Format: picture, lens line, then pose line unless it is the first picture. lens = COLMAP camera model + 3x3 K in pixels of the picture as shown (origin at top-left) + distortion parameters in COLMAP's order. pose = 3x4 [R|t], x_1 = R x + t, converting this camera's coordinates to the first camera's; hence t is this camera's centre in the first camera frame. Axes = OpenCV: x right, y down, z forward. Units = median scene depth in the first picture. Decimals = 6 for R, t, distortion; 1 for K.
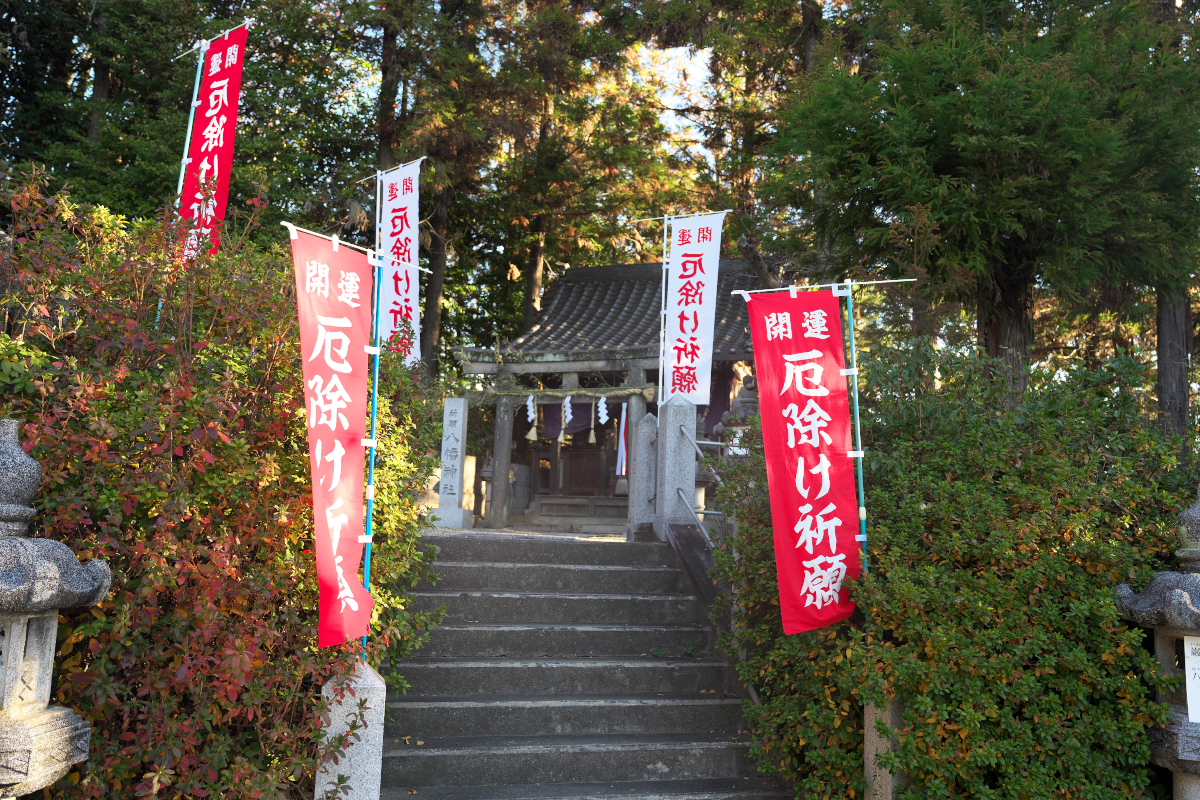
lens RADIAL K [[1032.6, 0, 598.6], [0, 1032.6, 403.9], [0, 0, 1]] dist [0.005825, 0.000132]
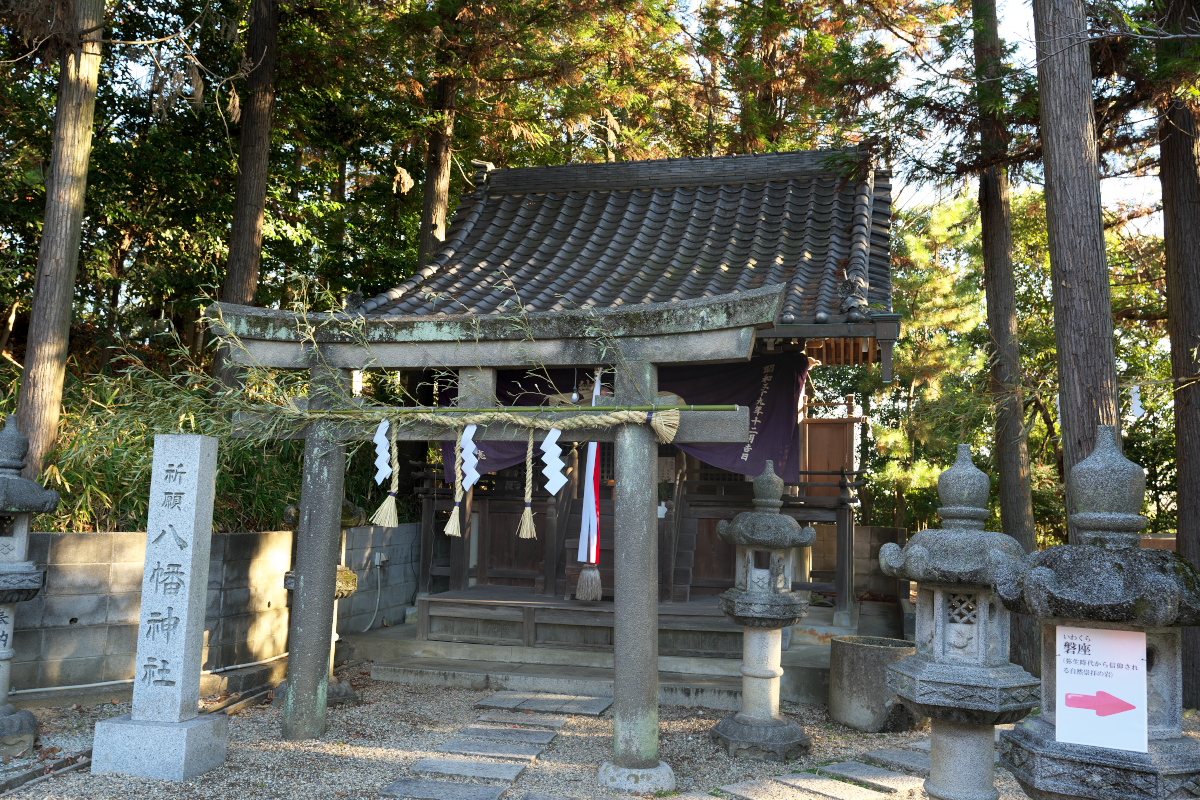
lens RADIAL K [[1110.9, 0, 603.0], [0, 1110.9, 397.2], [0, 0, 1]] dist [-0.010312, 0.000000]
pose [[0.998660, 0.003035, 0.051658, 0.001013], [-0.004438, 0.999624, 0.027059, -0.030523], [-0.051557, -0.027252, 0.998298, 0.534965]]
